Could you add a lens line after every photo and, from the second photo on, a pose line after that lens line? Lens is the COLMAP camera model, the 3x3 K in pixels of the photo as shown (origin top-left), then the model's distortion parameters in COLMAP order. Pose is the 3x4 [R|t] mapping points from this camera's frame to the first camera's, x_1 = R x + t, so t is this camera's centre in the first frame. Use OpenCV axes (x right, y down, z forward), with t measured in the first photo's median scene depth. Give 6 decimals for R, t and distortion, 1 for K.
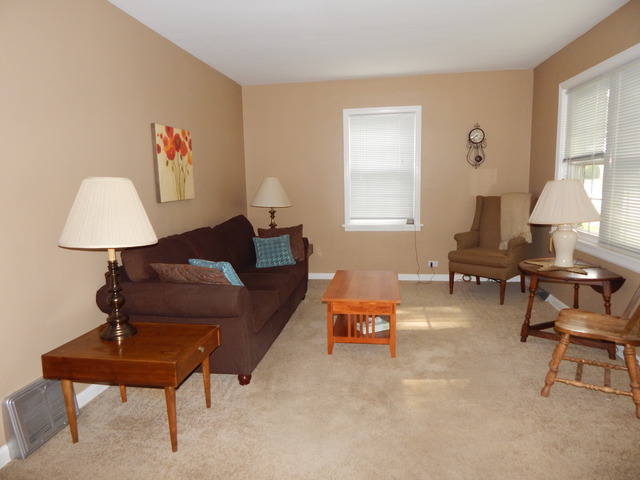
lens RADIAL K [[426.9, 0, 319.4], [0, 426.9, 235.2], [0, 0, 1]] dist [0.002590, -0.009737]
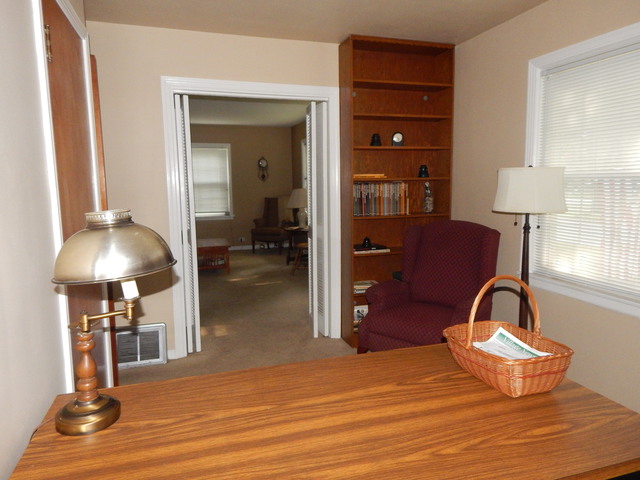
lens RADIAL K [[426.9, 0, 315.4], [0, 426.9, 240.3], [0, 0, 1]] dist [0.002590, -0.009737]
pose [[0.897114, -0.052762, 0.438637, -0.222672], [0.056221, 0.998405, 0.005111, 0.086896], [-0.438207, 0.020075, 0.898650, -0.663707]]
